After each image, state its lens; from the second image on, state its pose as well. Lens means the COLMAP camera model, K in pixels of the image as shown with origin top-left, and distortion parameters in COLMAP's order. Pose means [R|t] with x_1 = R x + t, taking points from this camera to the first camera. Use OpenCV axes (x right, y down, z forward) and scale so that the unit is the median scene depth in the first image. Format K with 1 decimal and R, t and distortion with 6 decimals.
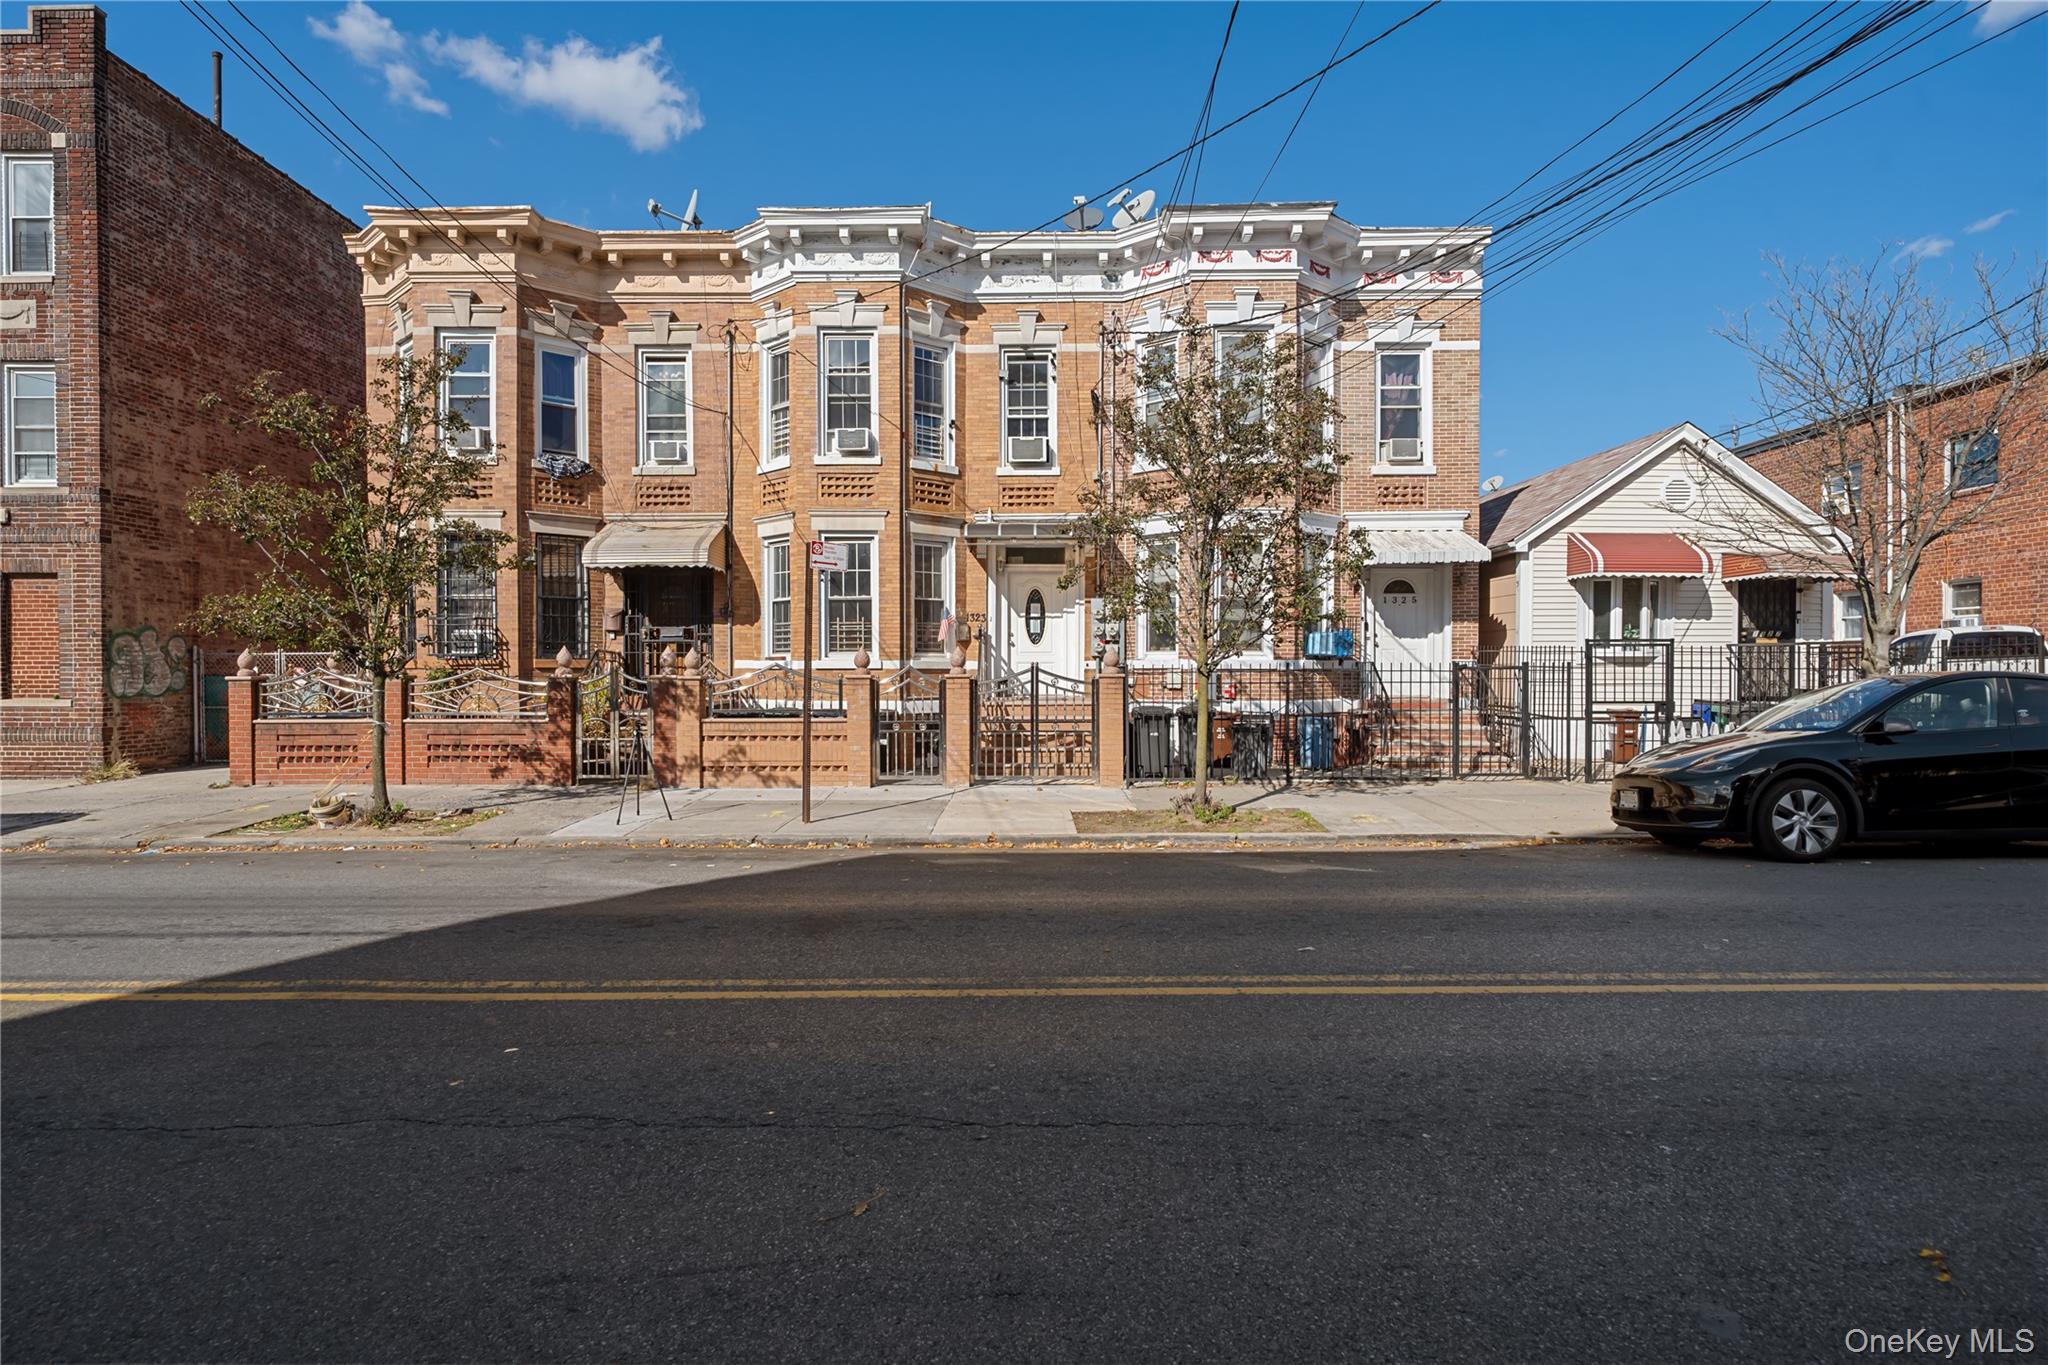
lens RADIAL K [[1075.8, 0, 1024.0], [0, 1075.8, 682.5], [0, 0, 1]] dist [0.000544, 0.000320]
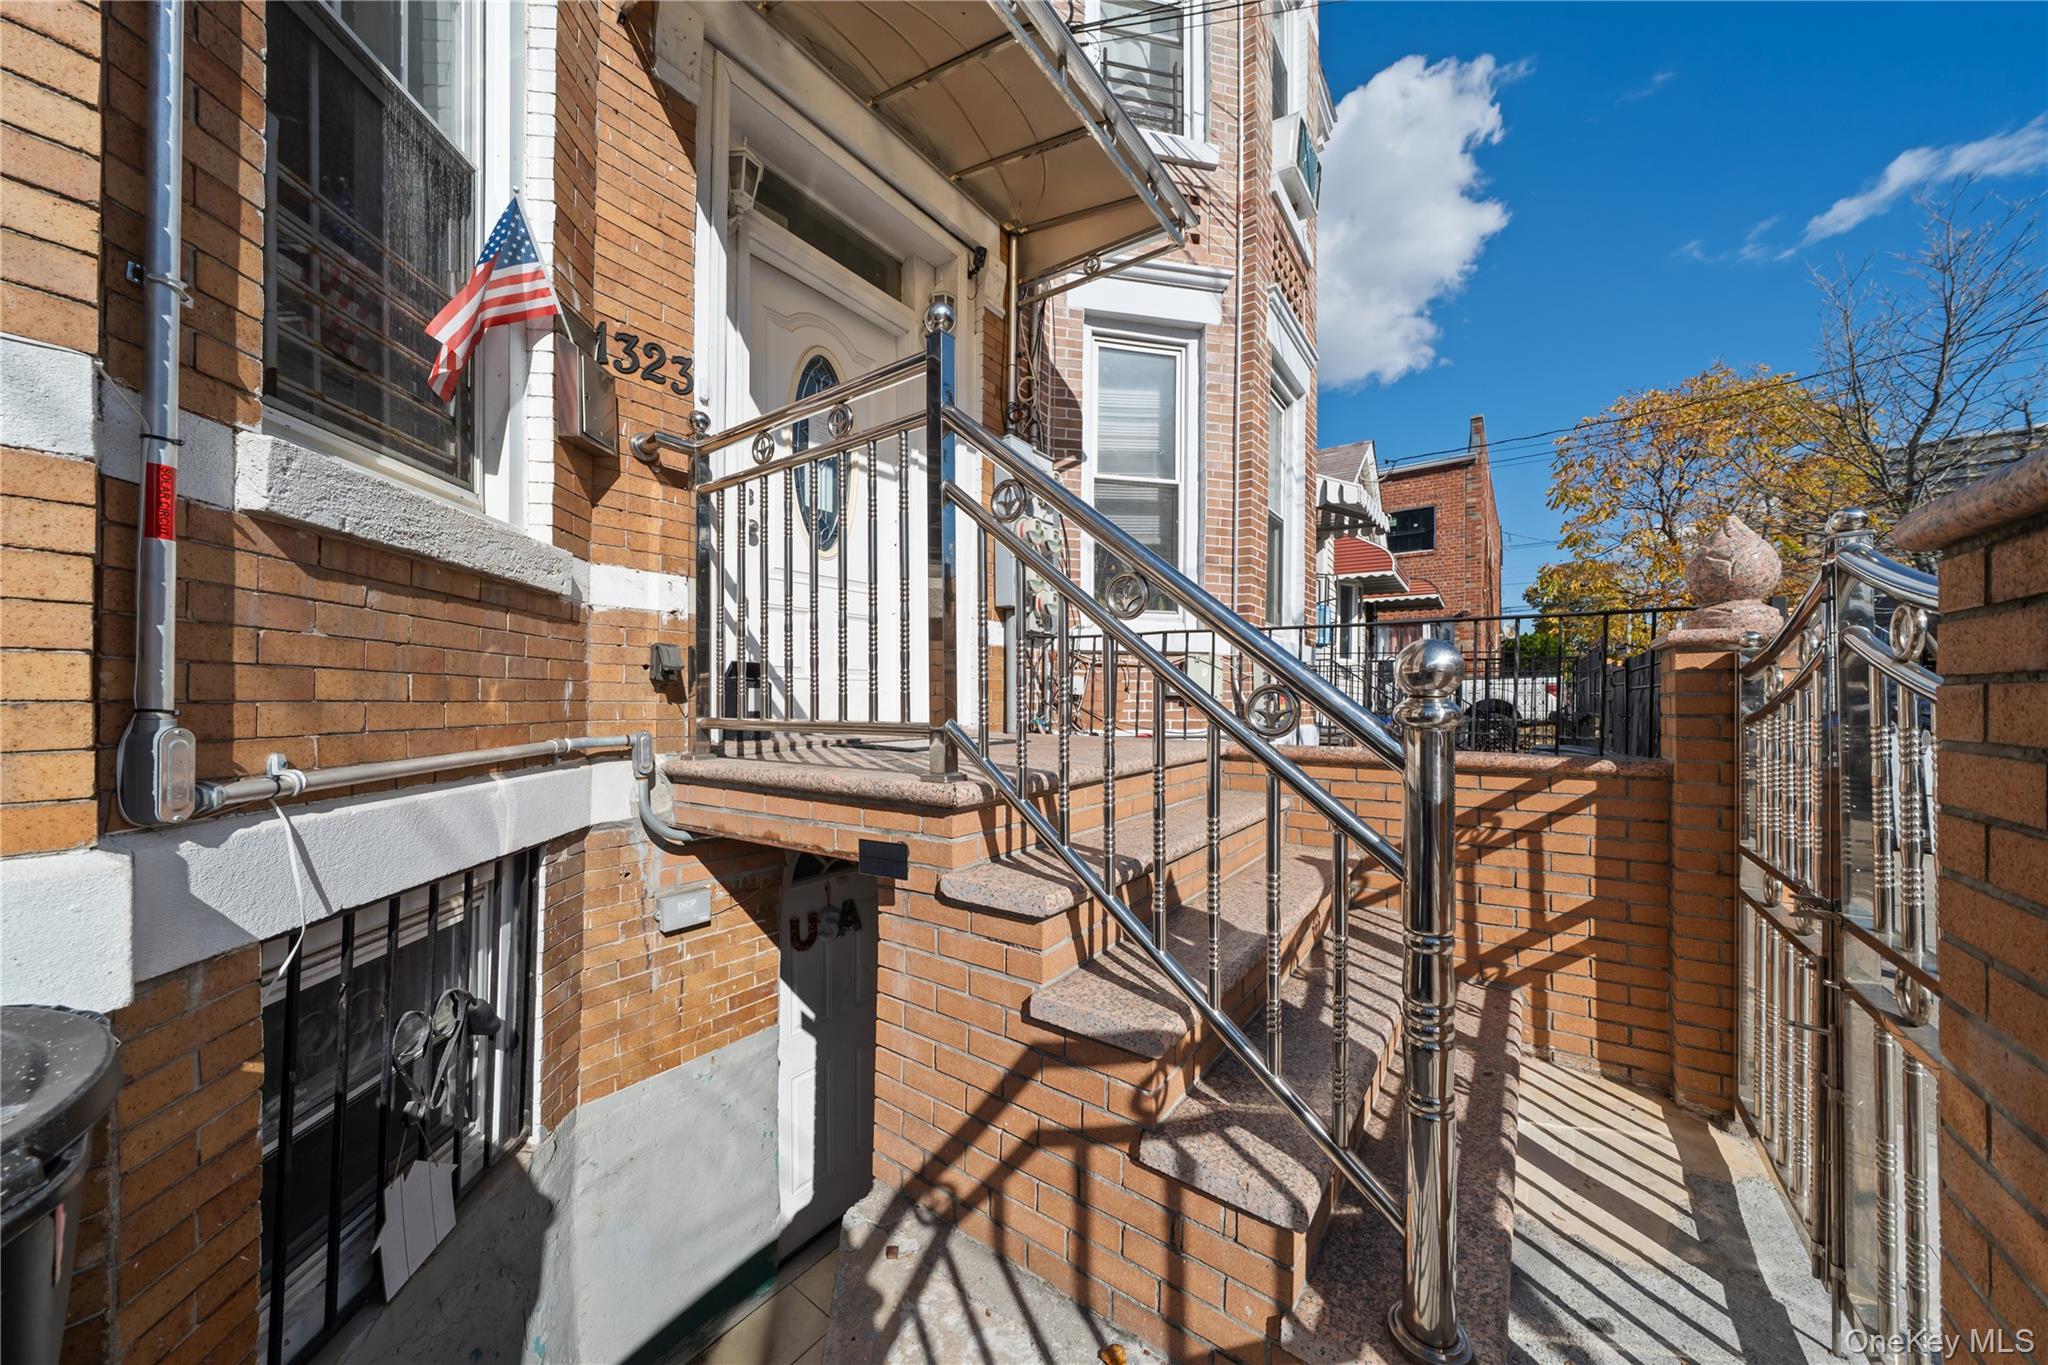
lens RADIAL K [[698.0, 0, 1025.9], [0, 698.0, 702.4], [0, 0, 1]] dist [-0.000899, -0.000088]
pose [[0.581240, -0.005335, 0.813715, -0.117099], [0.009664, 0.999953, -0.000346, 0.006480], [-0.813675, 0.008065, 0.581265, 0.909258]]
